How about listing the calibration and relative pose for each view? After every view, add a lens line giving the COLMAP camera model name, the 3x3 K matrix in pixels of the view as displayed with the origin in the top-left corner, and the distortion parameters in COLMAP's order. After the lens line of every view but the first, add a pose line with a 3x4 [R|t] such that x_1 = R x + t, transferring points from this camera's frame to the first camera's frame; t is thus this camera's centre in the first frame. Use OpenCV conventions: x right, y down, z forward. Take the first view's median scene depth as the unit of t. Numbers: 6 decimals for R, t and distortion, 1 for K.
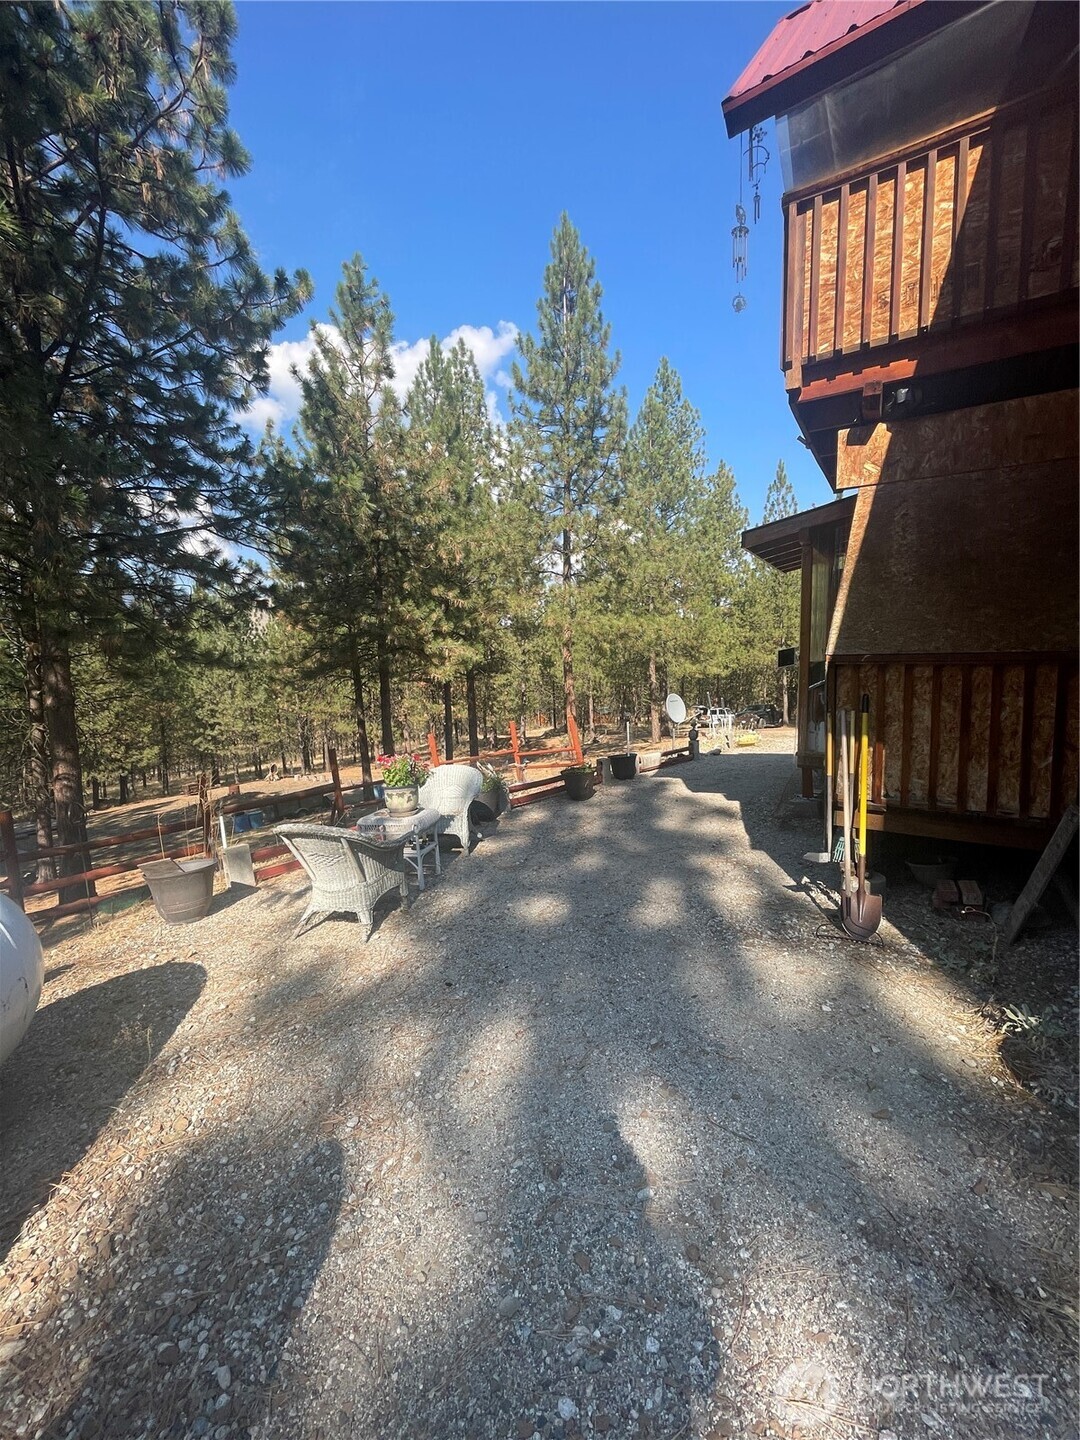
lens RADIAL K [[584.0, 0, 540.9], [0, 584.0, 719.0], [0, 0, 1]] dist [-0.002638, -0.000139]
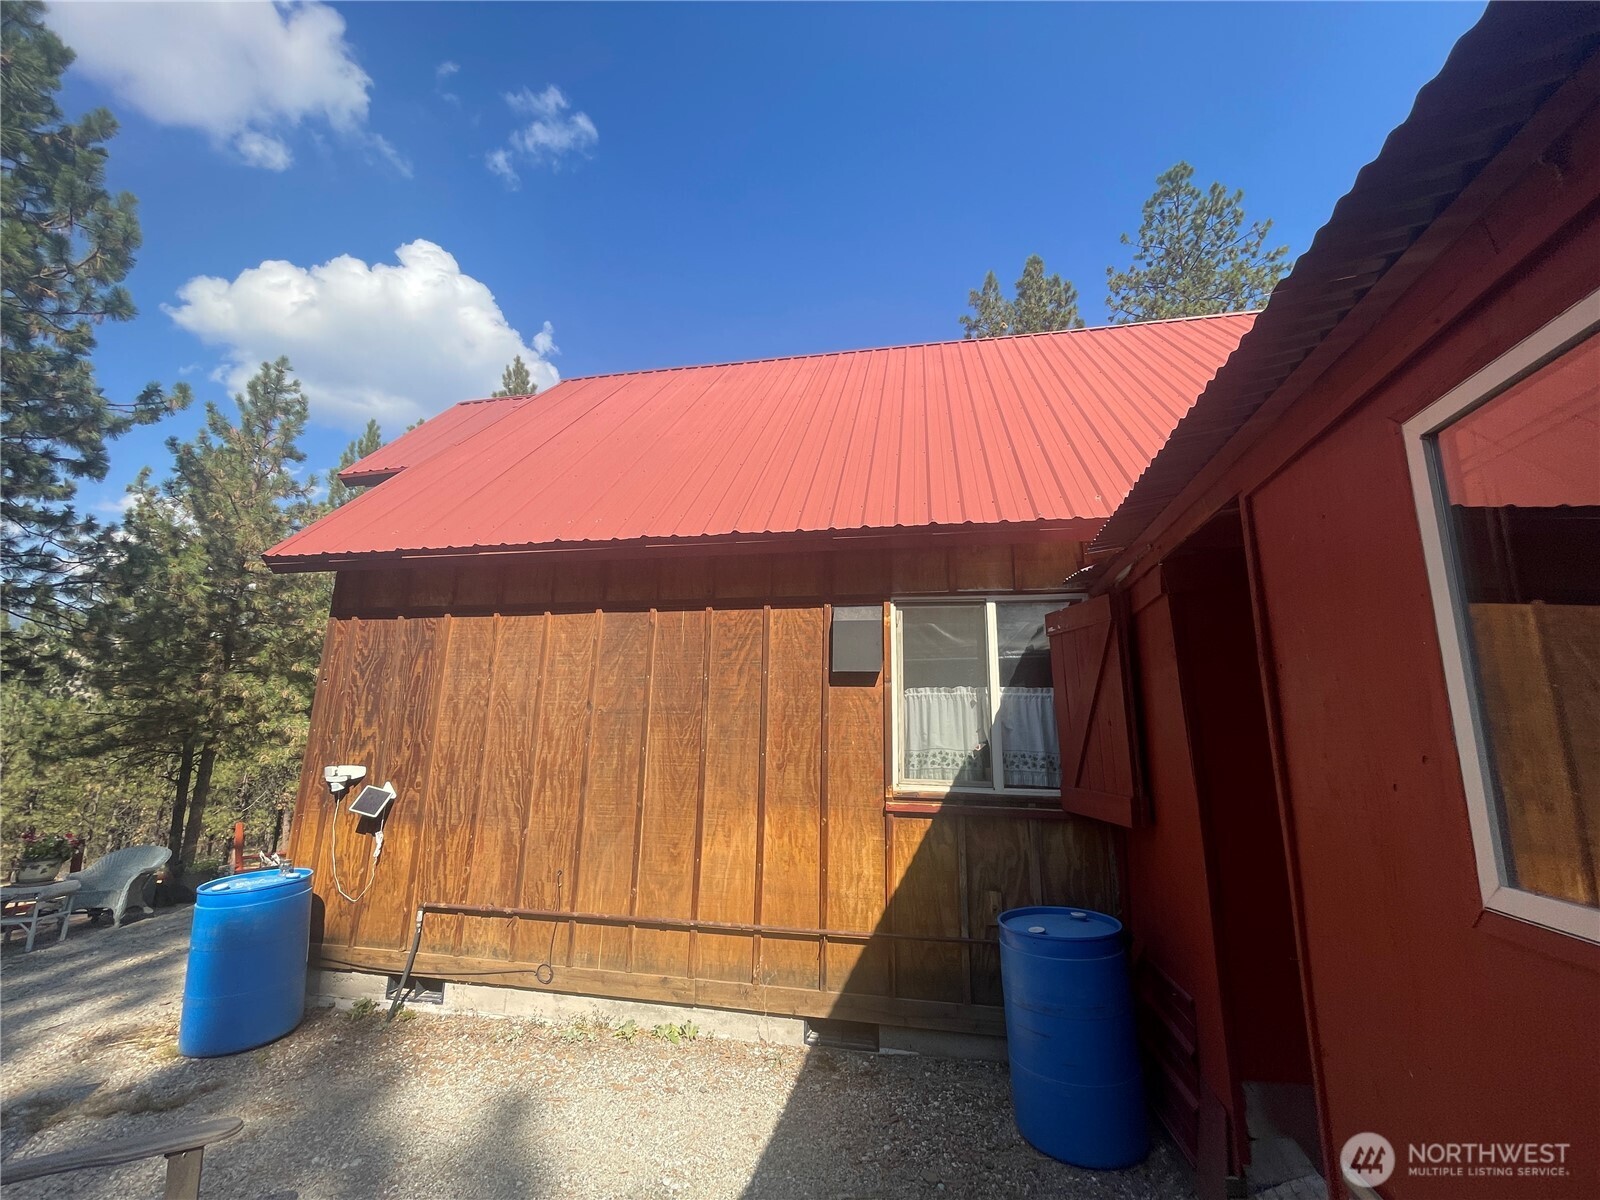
lens RADIAL K [[648.9, 0, 800.7], [0, 648.9, 598.3], [0, 0, 1]] dist [-0.002638, -0.000139]
pose [[0.932977, 0.115932, 0.340755, 0.580607], [-0.004523, 0.950411, -0.310965, 0.006577], [-0.359908, 0.288581, 0.887236, -0.748830]]
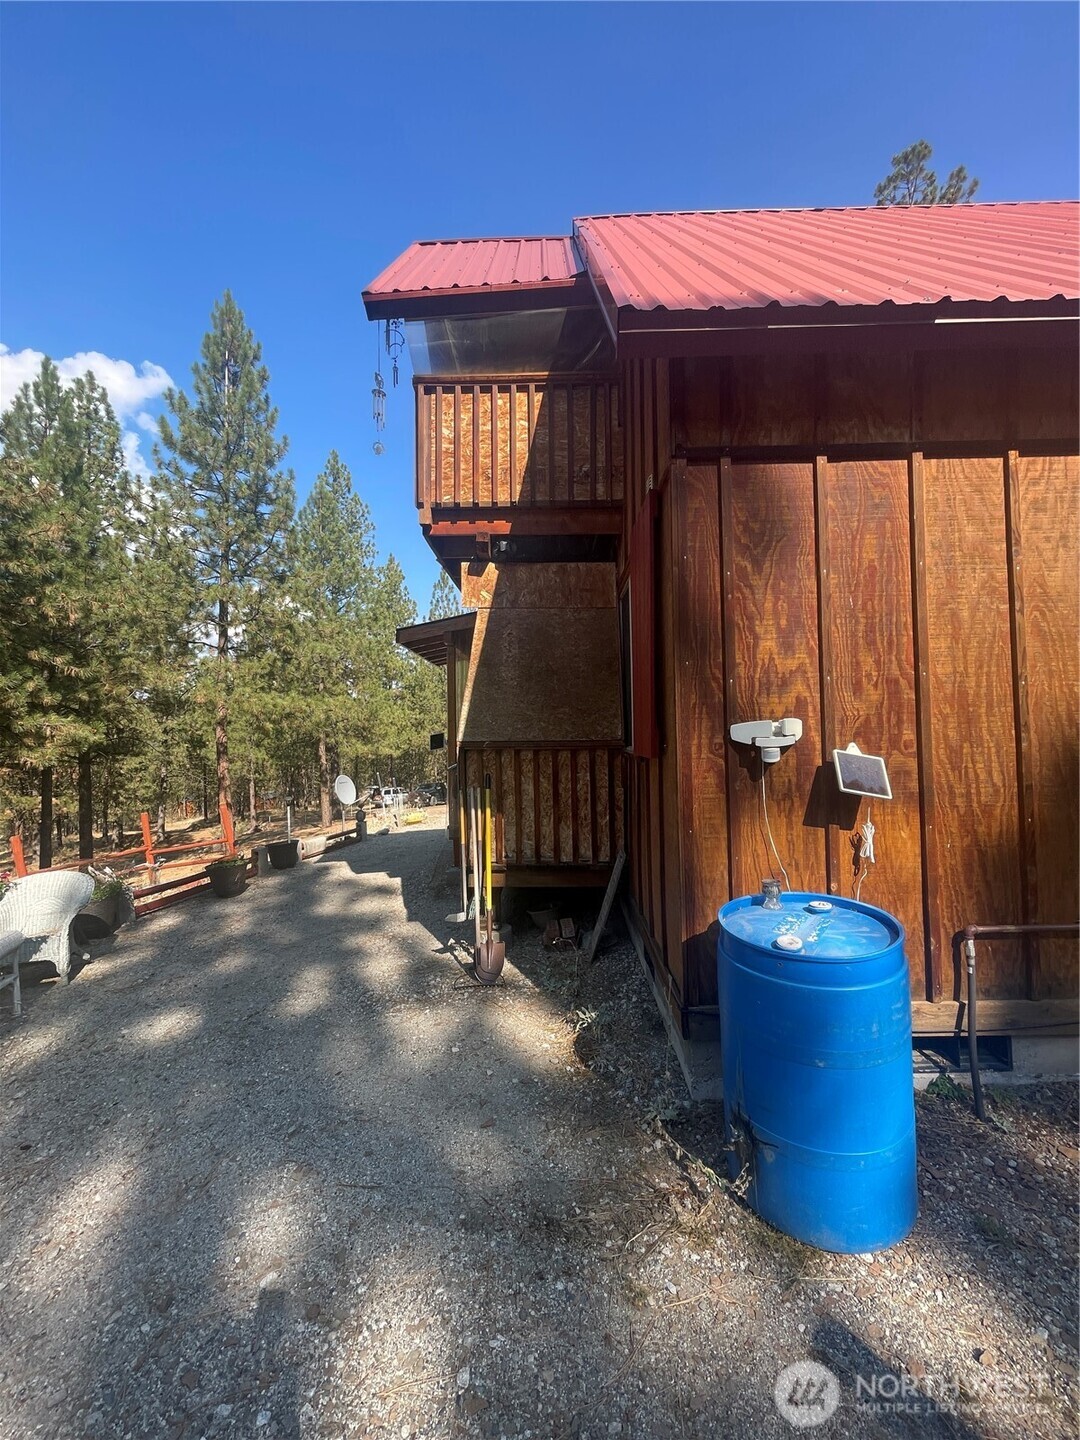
lens RADIAL K [[584.0, 0, 542.2], [0, 584.0, 718.6], [0, 0, 1]] dist [-0.002638, -0.000139]
pose [[0.856126, 0.023360, 0.516239, 0.012622], [0.047661, 0.991151, -0.123890, 0.000436], [-0.514565, 0.130670, 0.847436, -0.065938]]
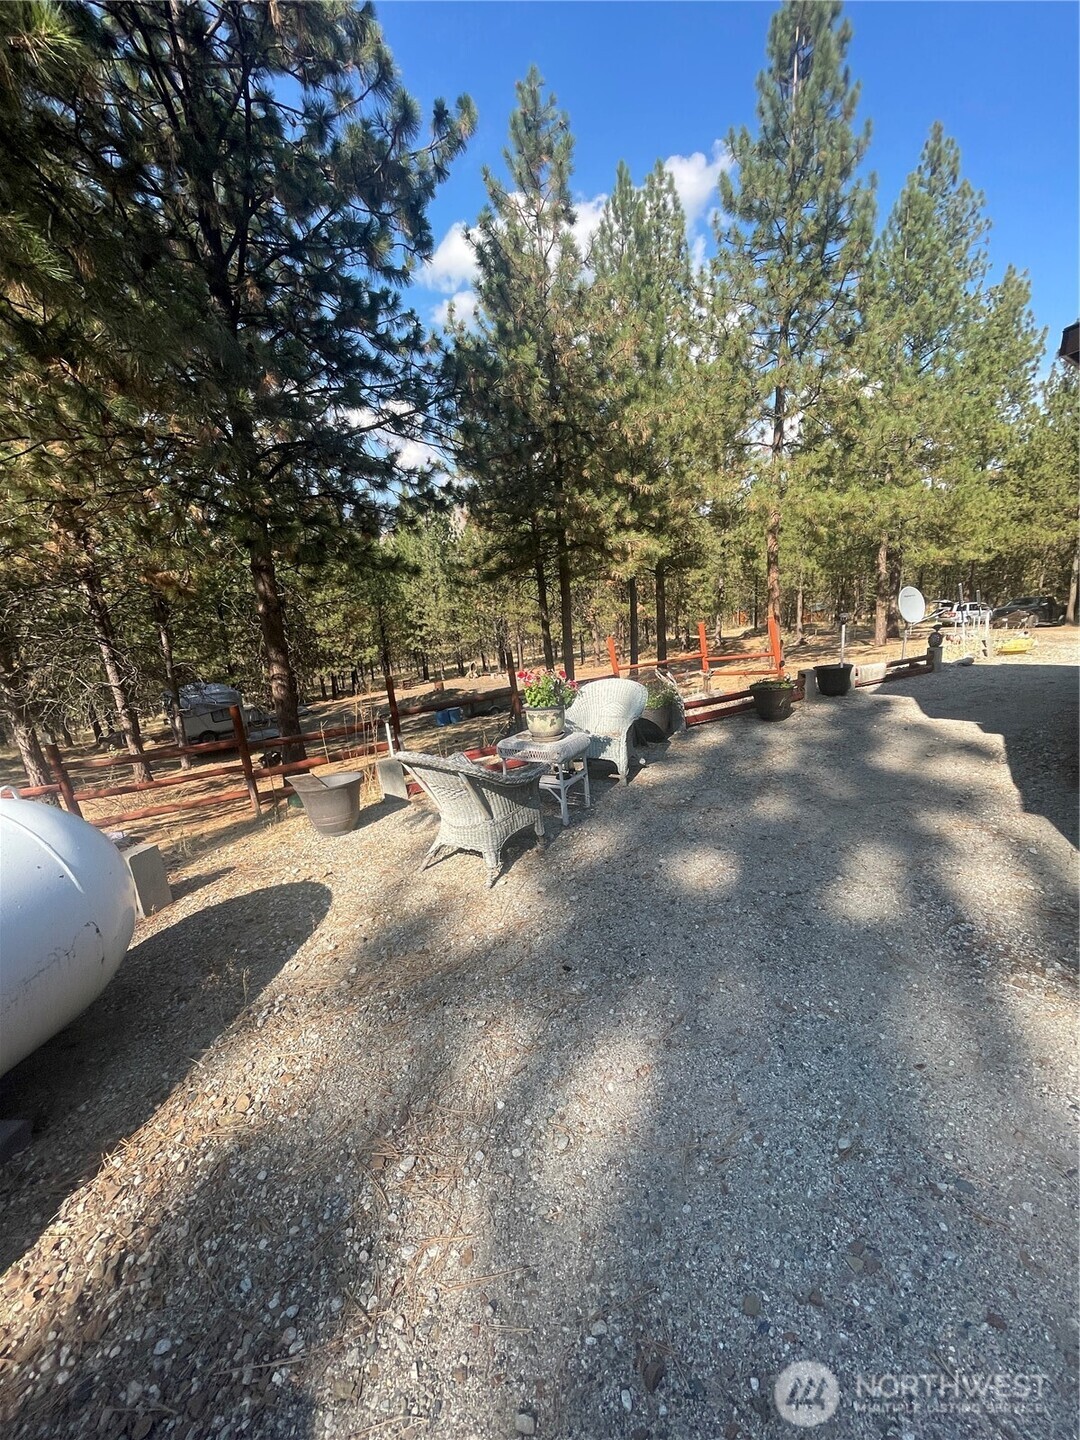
lens RADIAL K [[584.0, 0, 538.3], [0, 584.0, 716.9], [0, 0, 1]] dist [-0.002638, -0.000139]
pose [[0.945931, 0.046819, -0.320970, 0.024372], [0.007622, 0.986047, 0.166295, -0.010644], [0.324278, -0.159750, 0.932375, 0.153600]]
